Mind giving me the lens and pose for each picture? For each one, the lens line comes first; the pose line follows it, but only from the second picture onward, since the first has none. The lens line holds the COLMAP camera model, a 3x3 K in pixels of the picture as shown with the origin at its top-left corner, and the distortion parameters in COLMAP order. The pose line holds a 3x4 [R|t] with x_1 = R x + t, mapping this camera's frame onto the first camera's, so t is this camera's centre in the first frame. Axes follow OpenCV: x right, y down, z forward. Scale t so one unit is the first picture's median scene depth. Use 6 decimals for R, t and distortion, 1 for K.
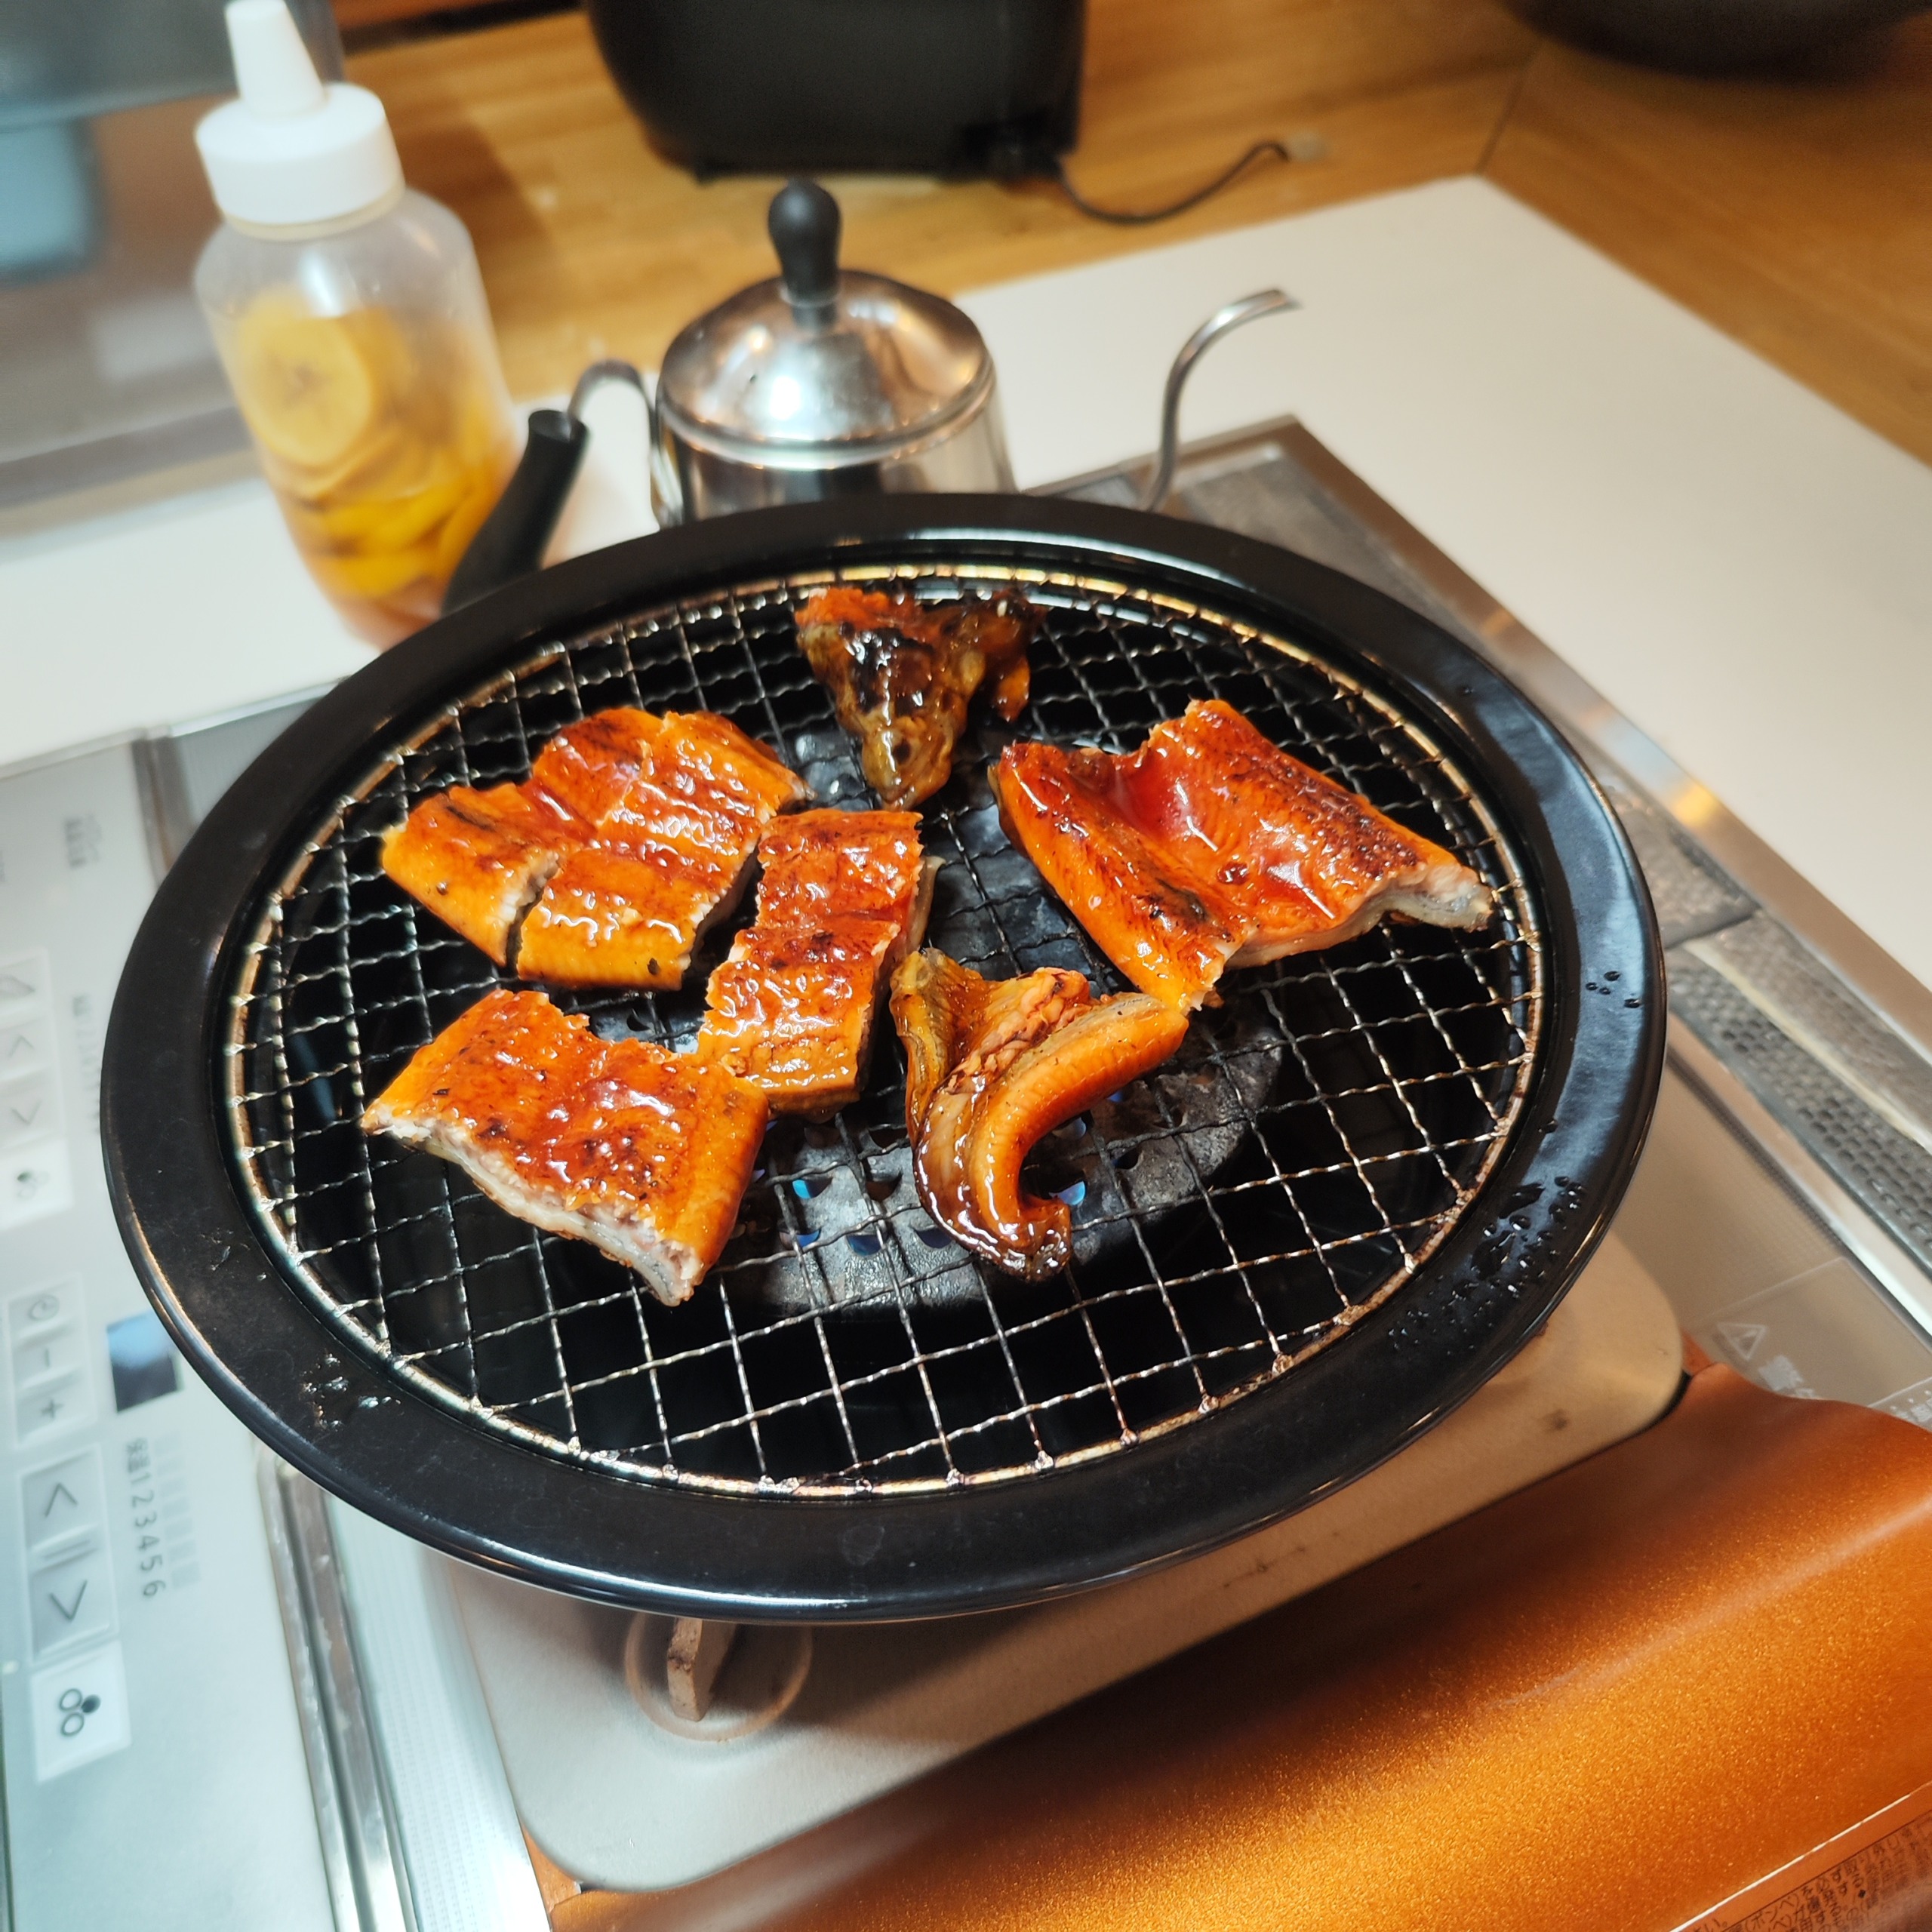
lens RADIAL K [[1924.1, 0, 893.3], [0, 1924.1, 968.2], [0, 0, 1]] dist [0.009621, -0.069810]
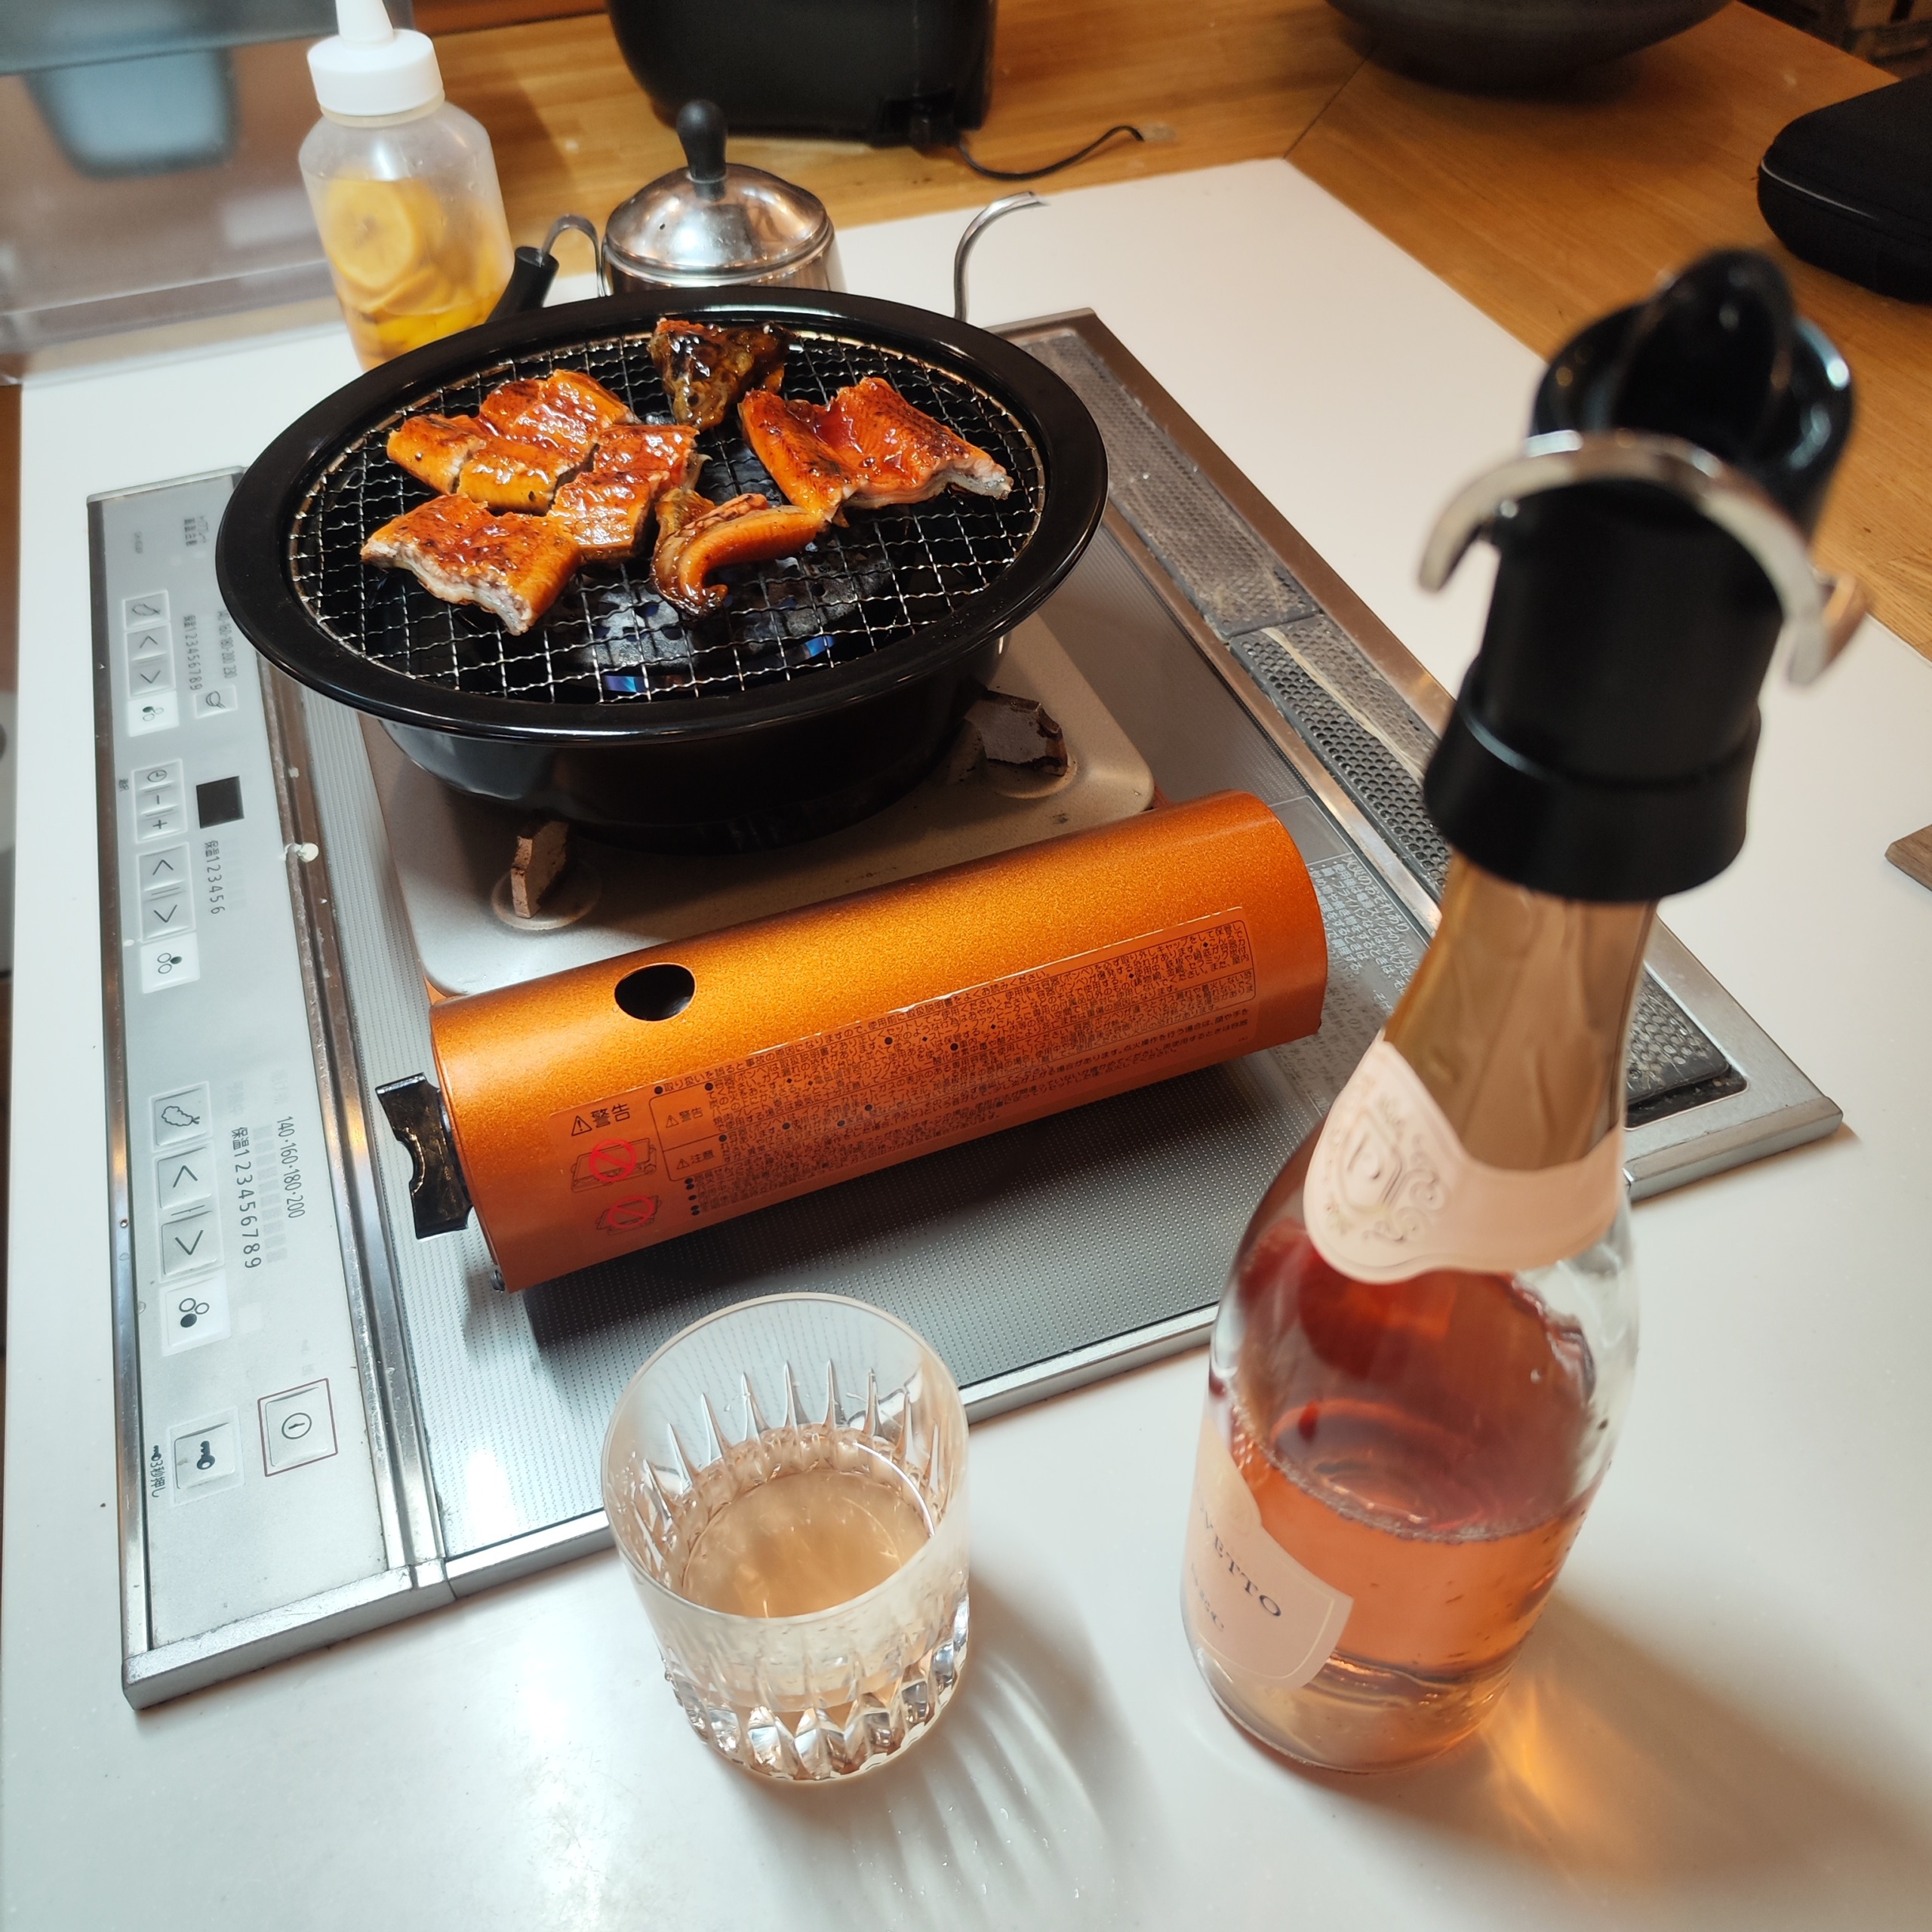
lens RADIAL K [[1992.0, 0, 909.3], [0, 1992.0, 965.2], [0, 0, 1]] dist [-0.044901, 0.014909]
pose [[0.998031, 0.058136, -0.023556, 0.263749], [-0.058880, 0.997745, -0.032231, 0.428216], [0.021629, 0.033554, 0.999203, -0.724144]]
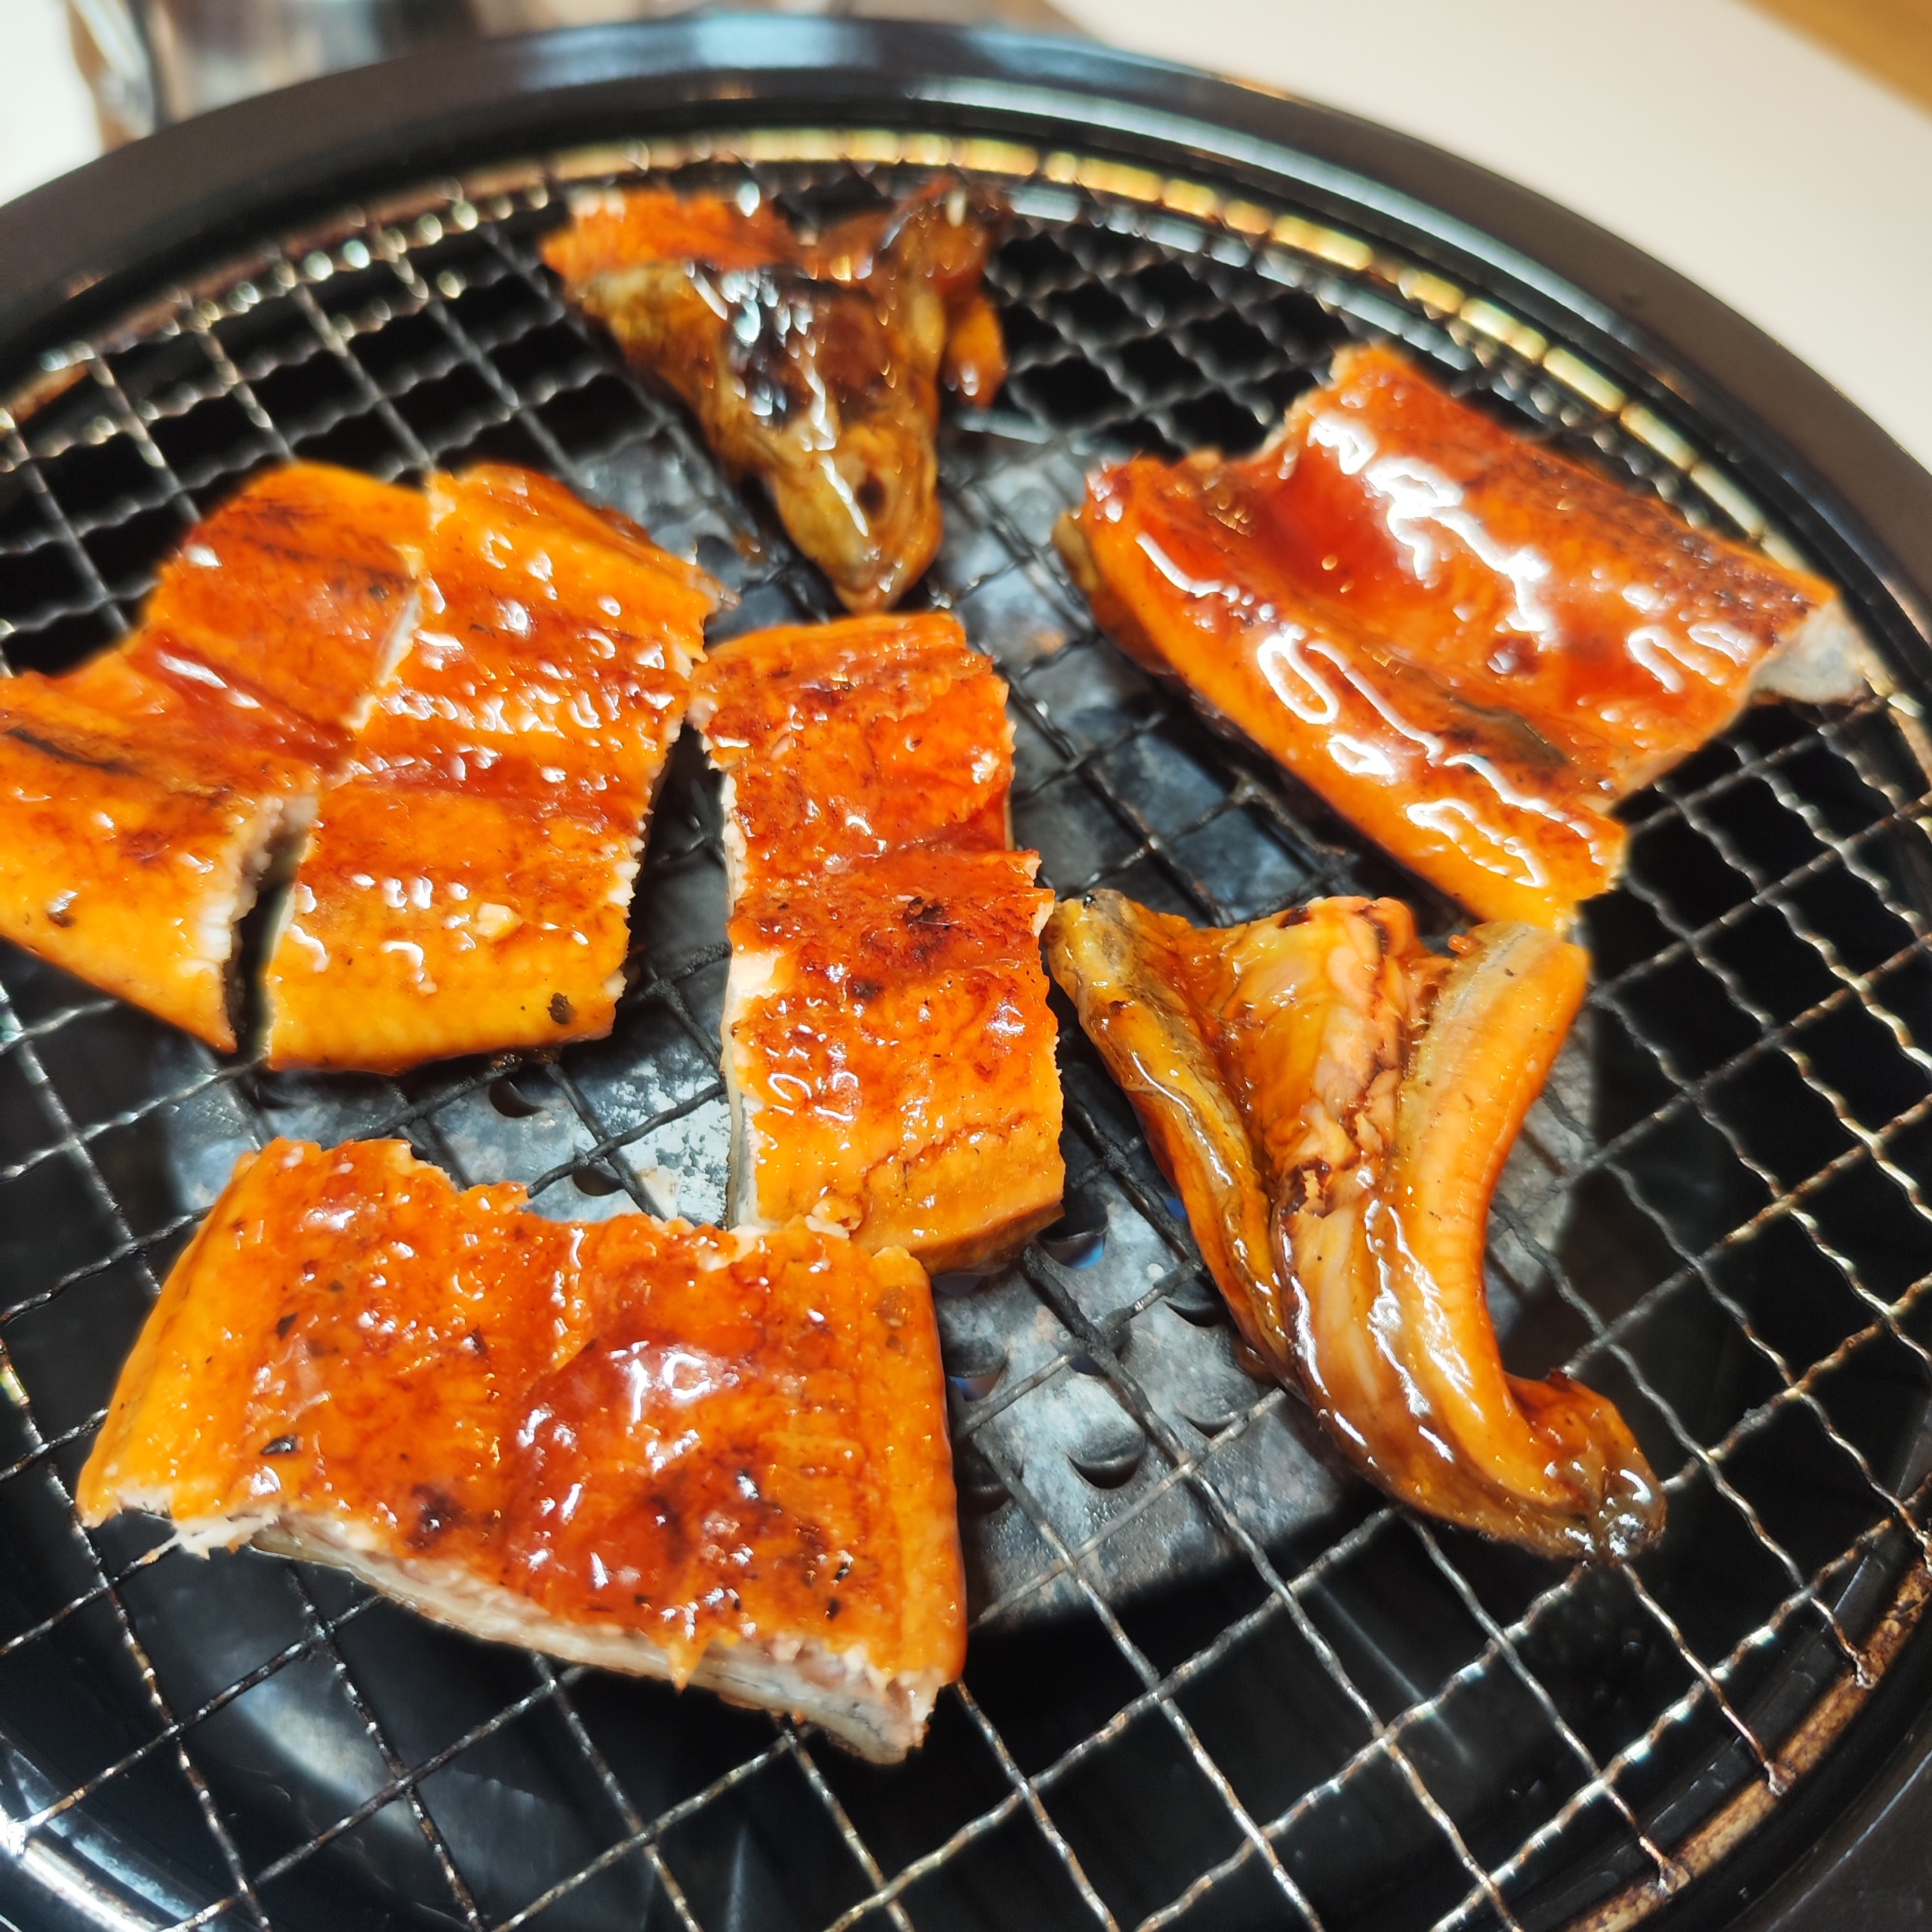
lens RADIAL K [[1992.0, 0, 909.3], [0, 1992.0, 965.2], [0, 0, 1]] dist [-0.044901, 0.014909]
pose [[0.938238, -0.192380, 0.287576, -0.172228], [0.132402, 0.967535, 0.215283, -0.103381], [-0.319655, -0.163911, 0.933249, 0.448137]]
